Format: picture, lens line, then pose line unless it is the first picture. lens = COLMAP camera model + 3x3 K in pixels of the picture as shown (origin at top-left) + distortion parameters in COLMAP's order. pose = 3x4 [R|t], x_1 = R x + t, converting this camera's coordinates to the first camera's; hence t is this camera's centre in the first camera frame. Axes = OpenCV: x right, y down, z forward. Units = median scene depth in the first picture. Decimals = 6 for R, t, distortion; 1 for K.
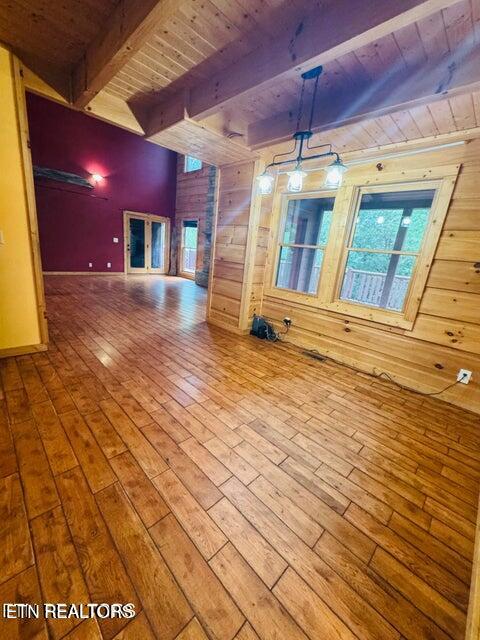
lens RADIAL K [[254.9, 0, 240.0], [0, 254.9, 321.2], [0, 0, 1]] dist [0.001515, 0.000073]
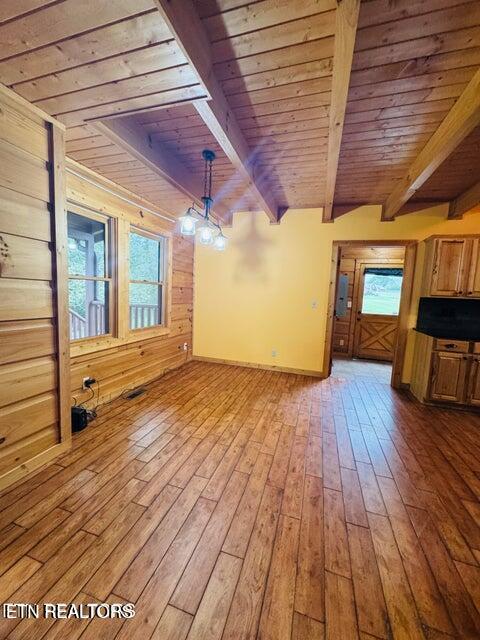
lens RADIAL K [[254.9, 0, 240.6], [0, 254.9, 319.4], [0, 0, 1]] dist [0.001515, 0.000073]
pose [[-0.464720, -0.205205, 0.861351, -0.746979], [0.151439, 0.940023, 0.305652, -0.405633], [-0.872412, 0.272485, -0.405771, 1.125619]]
